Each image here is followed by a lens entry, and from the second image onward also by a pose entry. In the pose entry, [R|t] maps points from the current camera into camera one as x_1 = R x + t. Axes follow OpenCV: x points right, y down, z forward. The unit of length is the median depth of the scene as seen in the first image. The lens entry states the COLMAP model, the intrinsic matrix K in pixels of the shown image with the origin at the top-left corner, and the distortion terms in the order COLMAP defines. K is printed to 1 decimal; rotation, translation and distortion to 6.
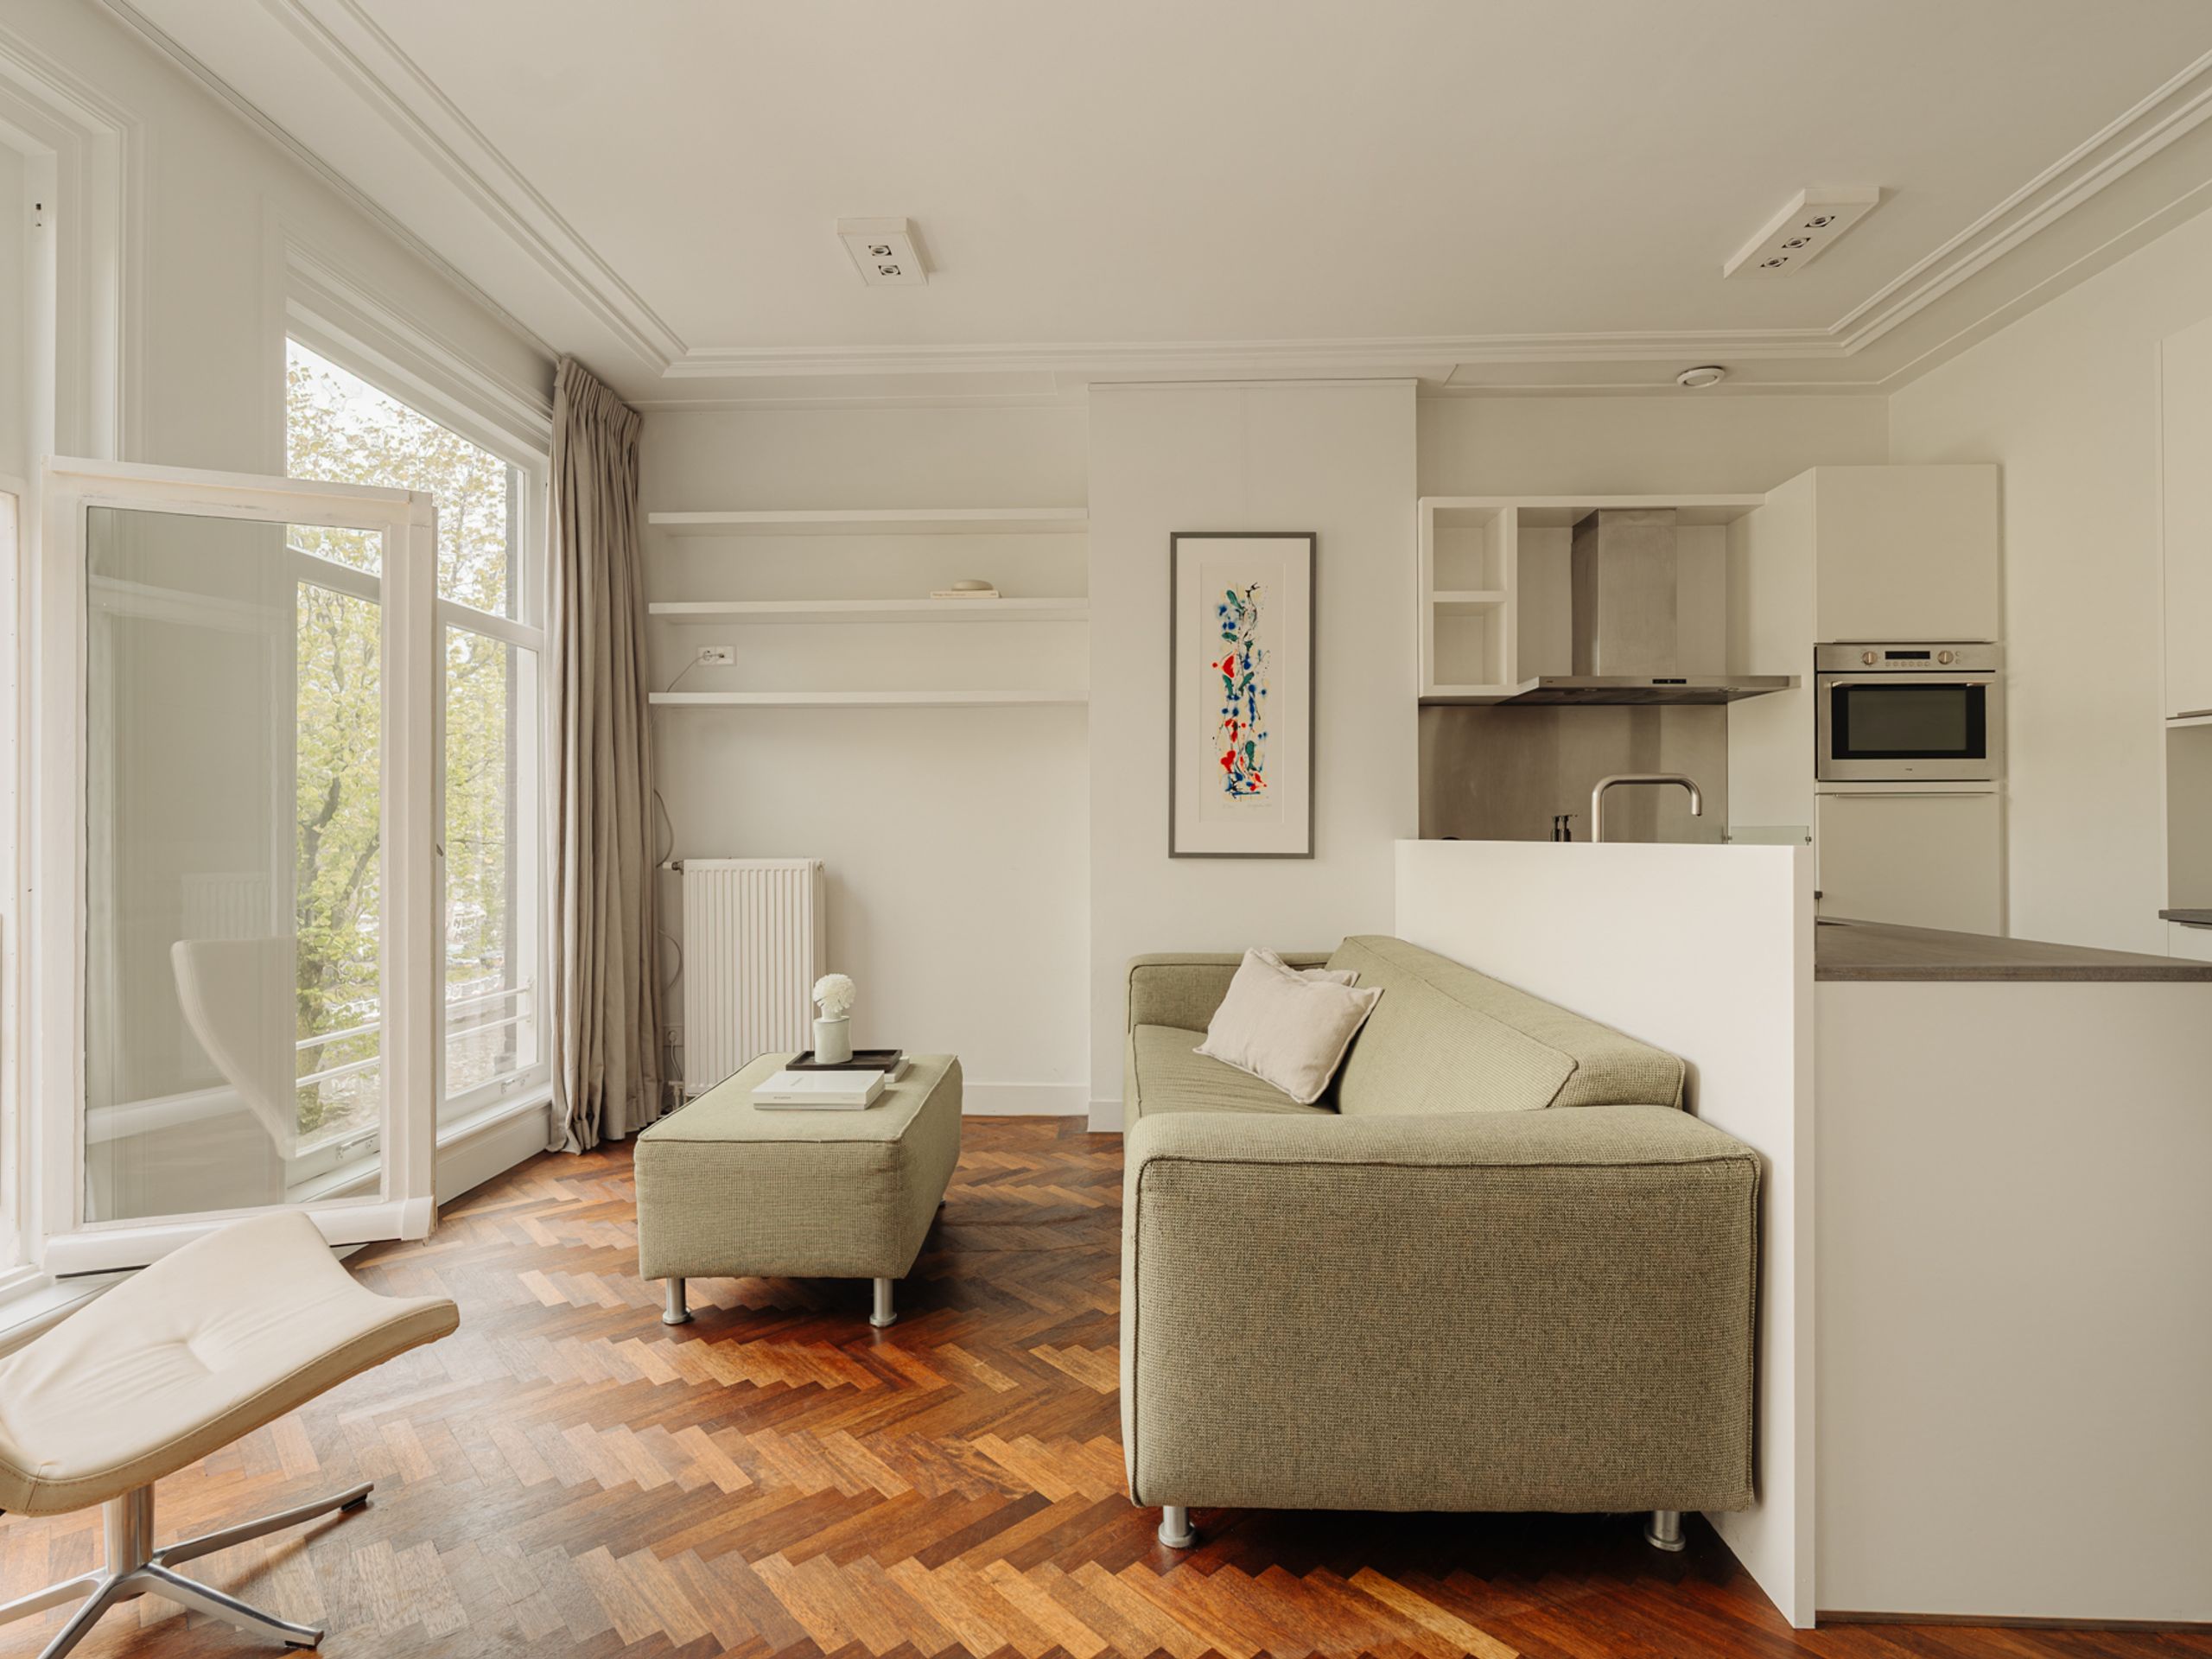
lens RADIAL K [[1113.4, 0, 1106.0], [0, 1113.4, 829.5], [0, 0, 1]] dist [-0.016272, 0.006424]
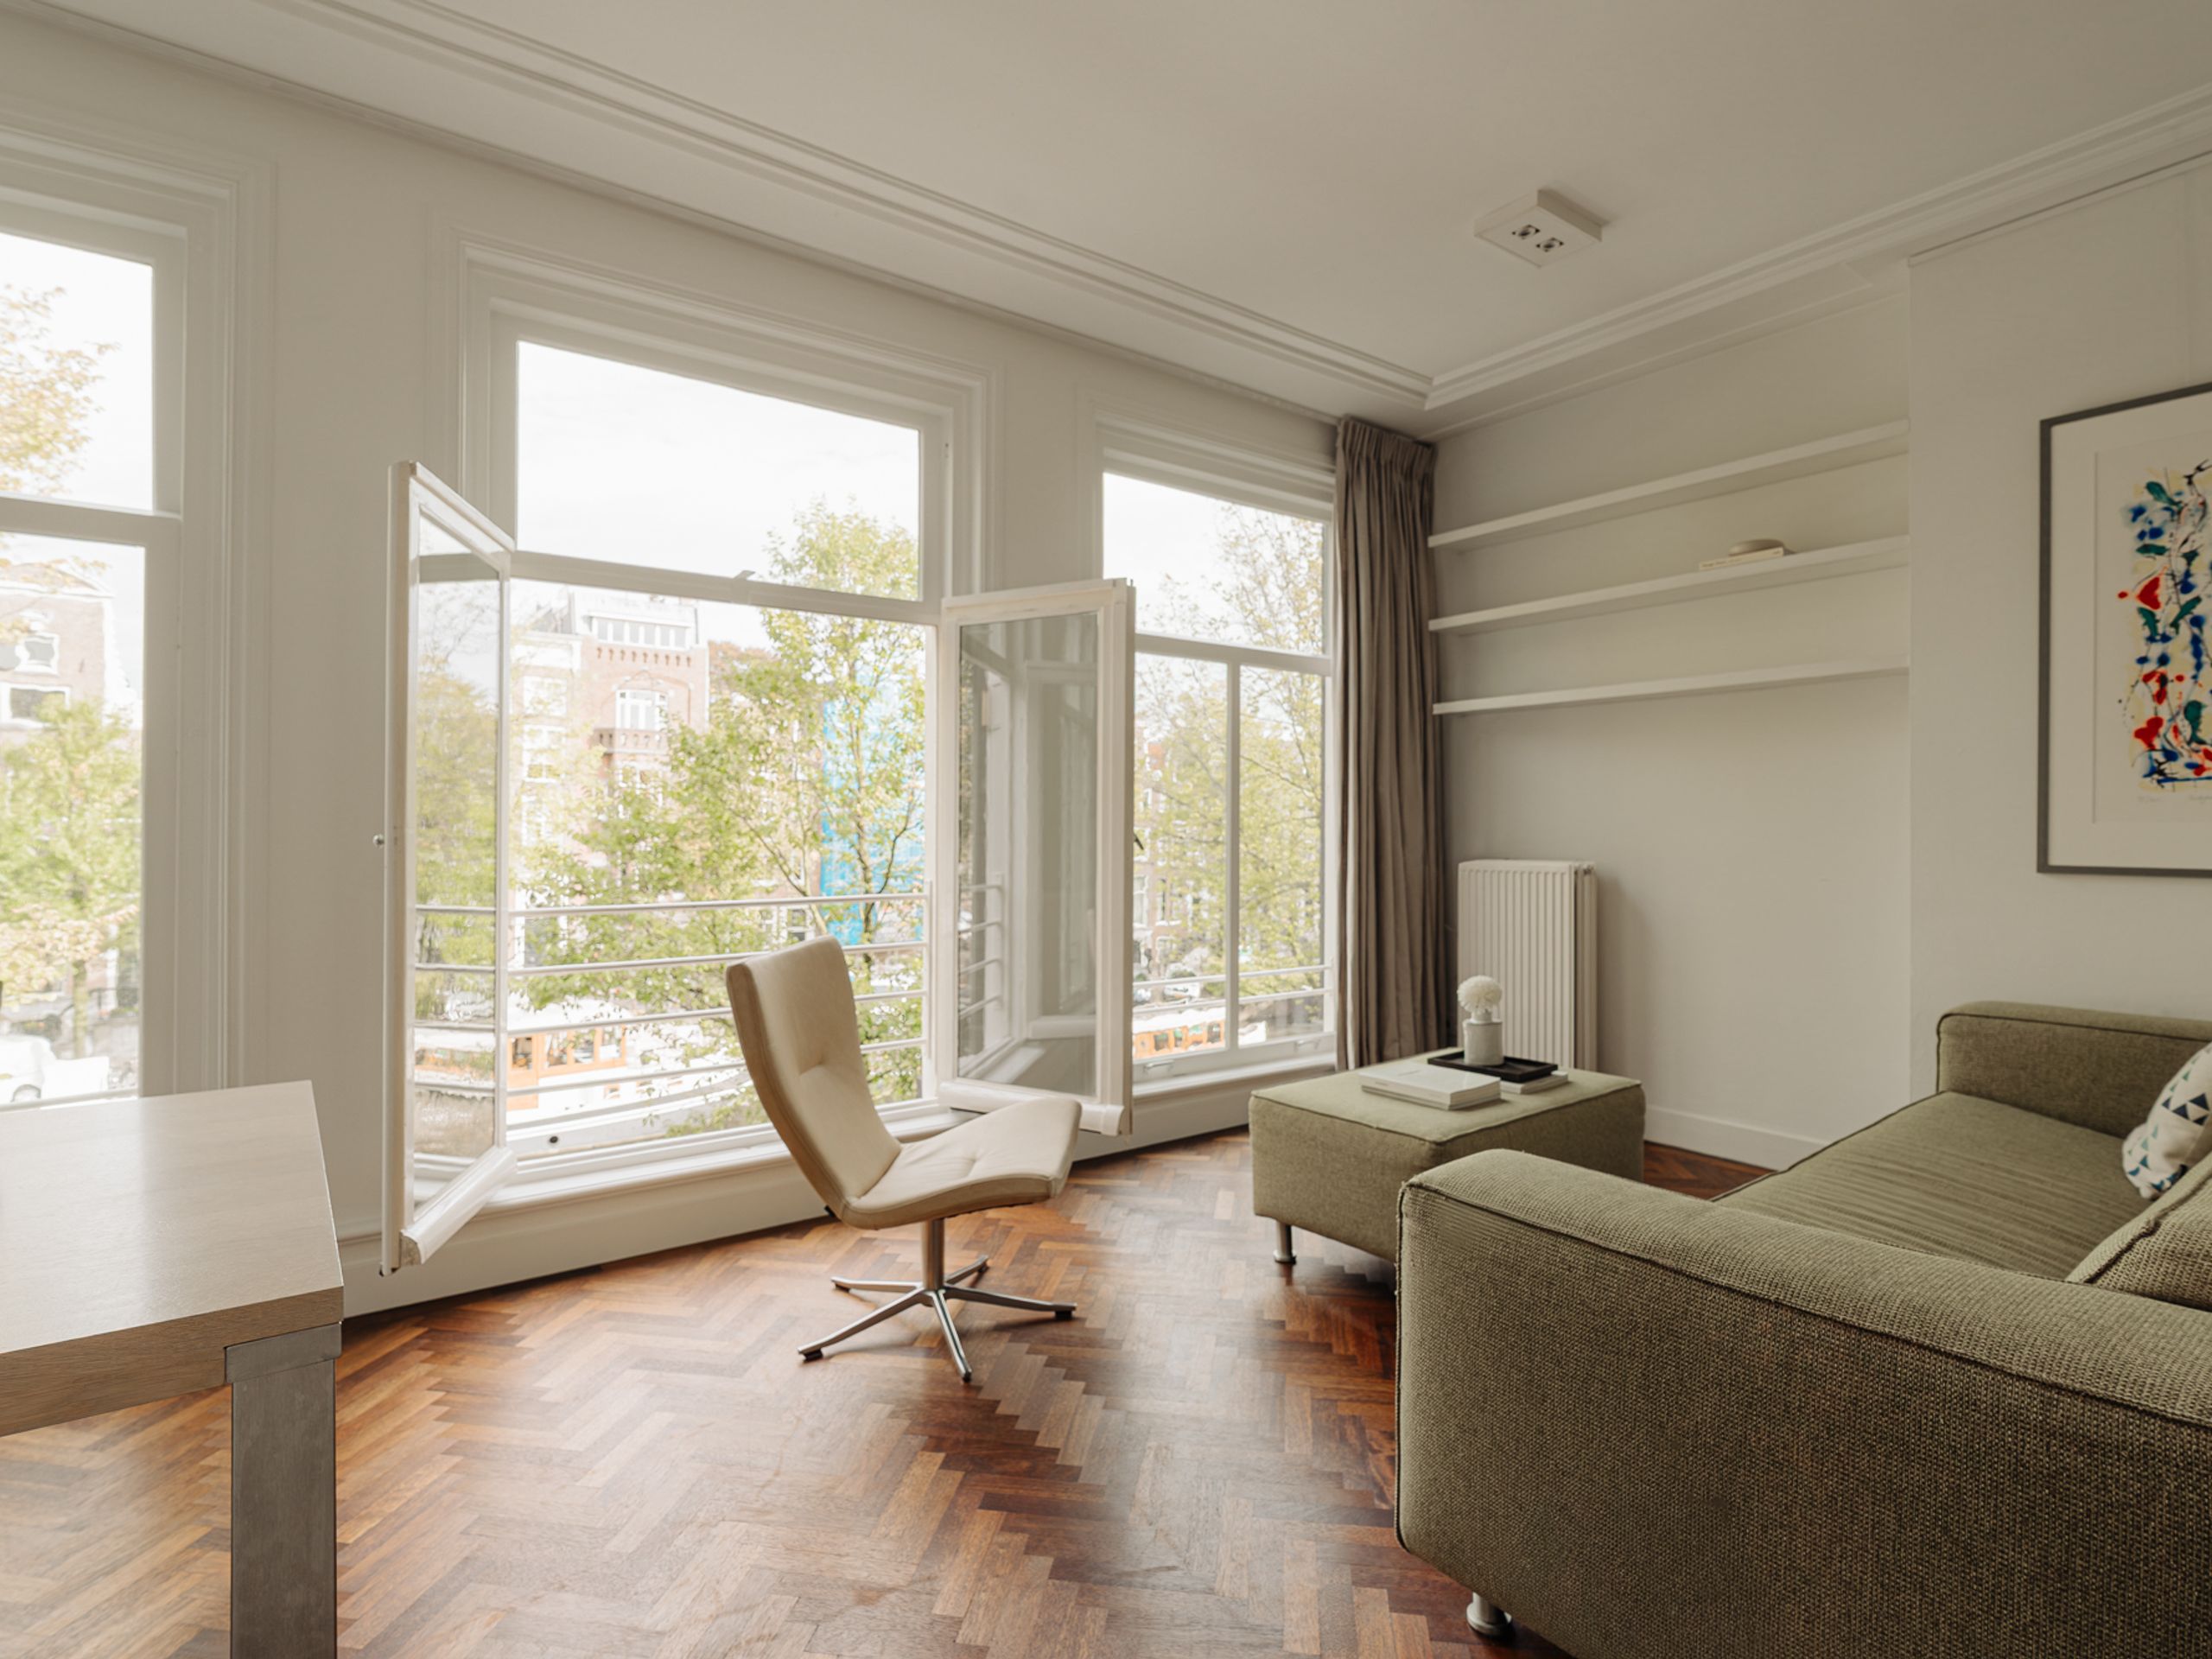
lens RADIAL K [[1113.4, 0, 1106.0], [0, 1113.4, 829.5], [0, 0, 1]] dist [-0.016272, 0.006424]
pose [[0.629111, 0.002339, -0.777312, 0.245595], [-0.002815, 0.999996, 0.000731, -0.001242], [0.777311, 0.001728, 0.629115, 0.084880]]
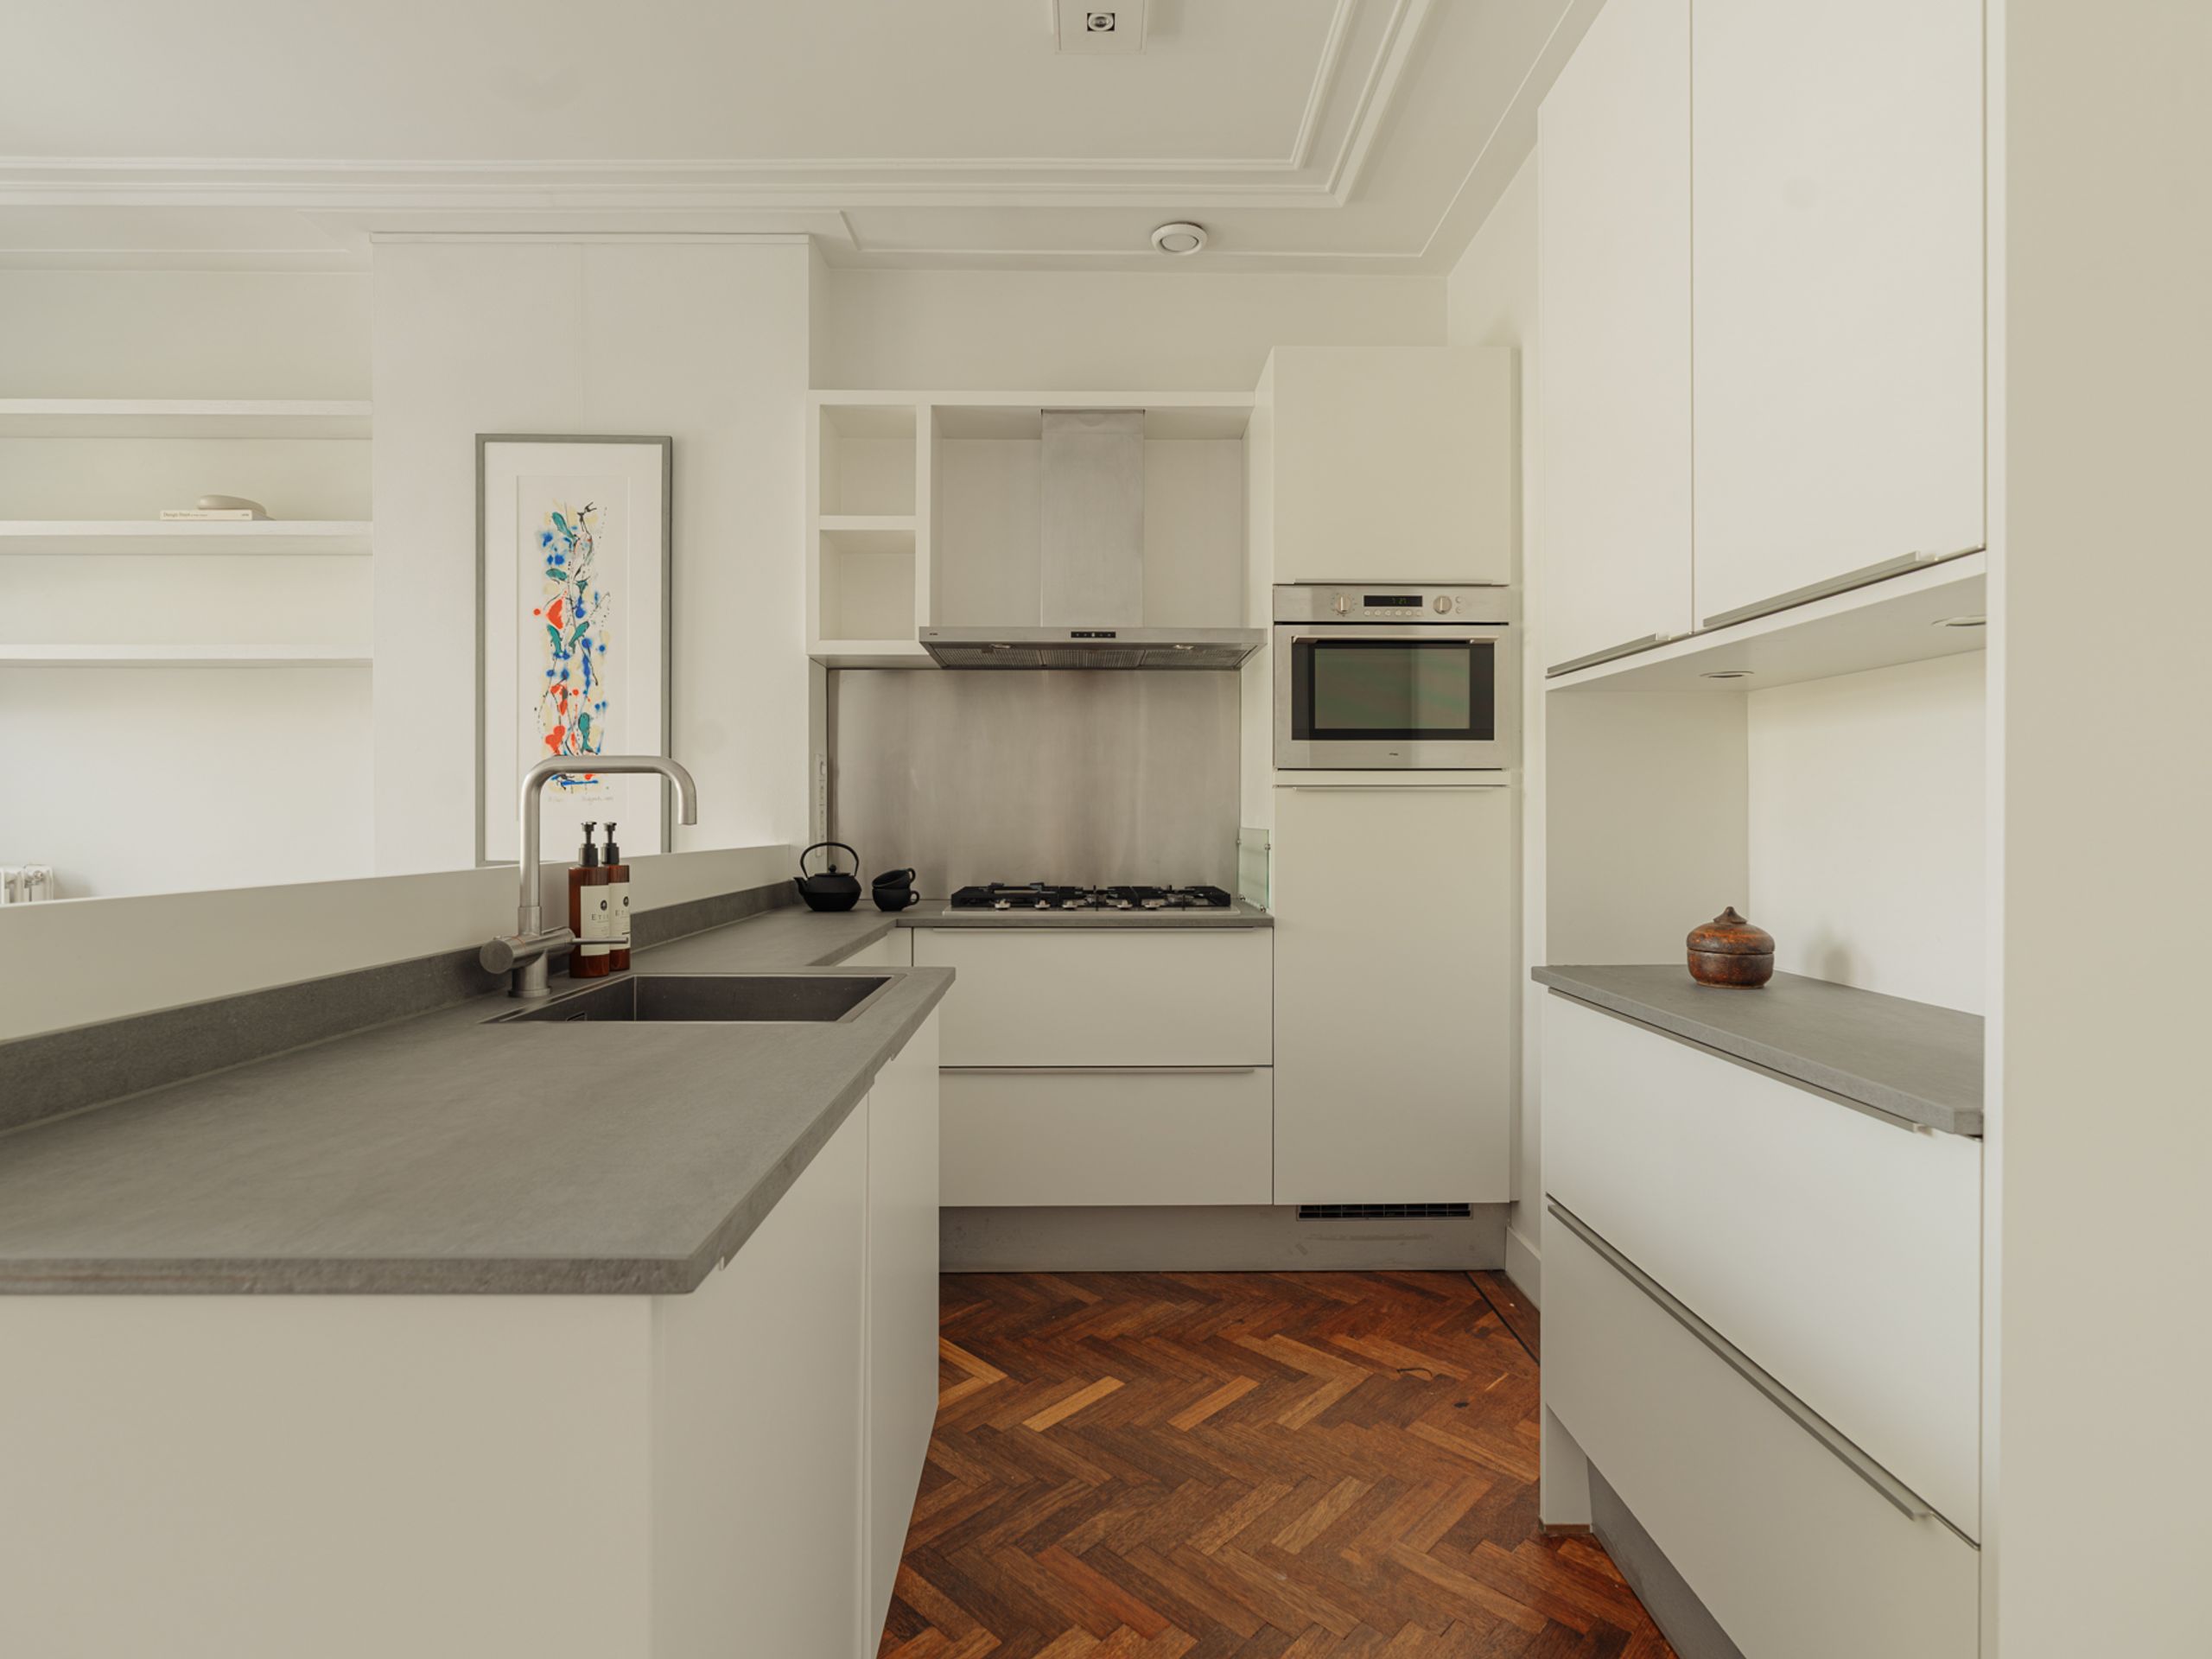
lens RADIAL K [[1113.4, 0, 1106.0], [0, 1113.4, 829.5], [0, 0, 1]] dist [-0.016272, 0.006424]
pose [[0.998926, 0.002101, 0.046285, 0.471928], [-0.002697, 0.999914, 0.012811, -0.011883], [-0.046255, -0.012922, 0.998846, 0.244019]]
